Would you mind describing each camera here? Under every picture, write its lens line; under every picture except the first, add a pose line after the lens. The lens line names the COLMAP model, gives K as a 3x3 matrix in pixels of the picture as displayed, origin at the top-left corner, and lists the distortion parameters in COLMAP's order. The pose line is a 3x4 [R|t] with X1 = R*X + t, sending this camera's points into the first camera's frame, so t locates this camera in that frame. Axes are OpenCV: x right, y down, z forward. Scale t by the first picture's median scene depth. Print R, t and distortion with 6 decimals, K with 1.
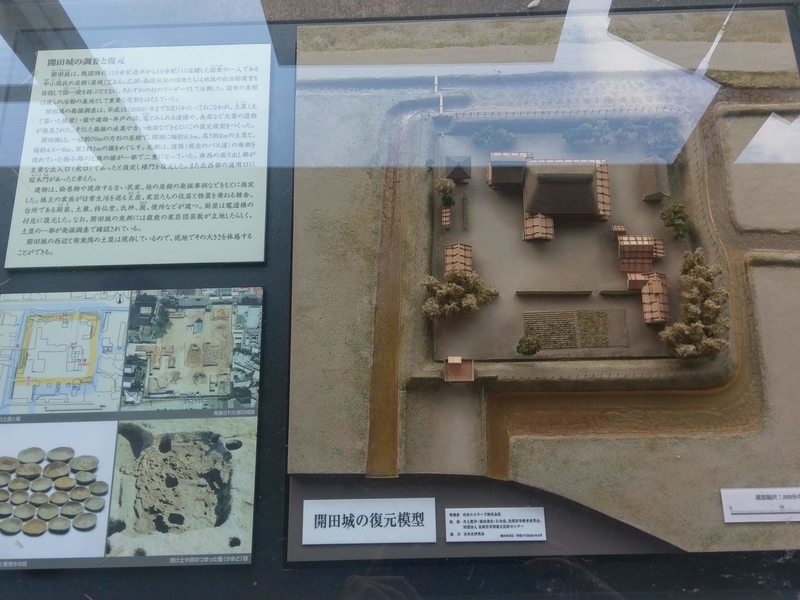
lens RADIAL K [[627.1, 0, 405.8], [0, 627.1, 300.7], [0, 0, 1]] dist [0.053006, -0.054403]
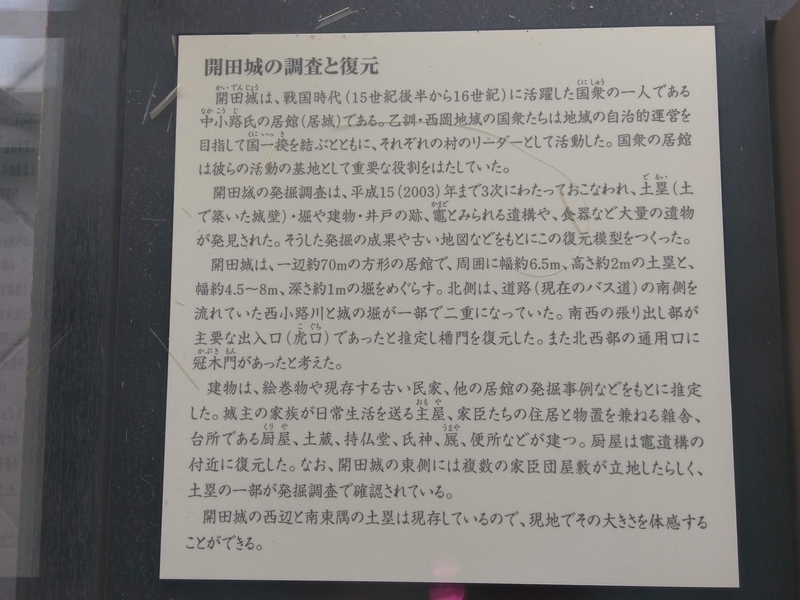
lens RADIAL K [[627.1, 0, 401.4], [0, 627.1, 299.7], [0, 0, 1]] dist [0.053006, -0.054403]
pose [[0.999112, 0.030904, -0.028644, -0.438269], [-0.024917, 0.981501, 0.189829, -0.324362], [0.033981, -0.188947, 0.981399, 0.579880]]
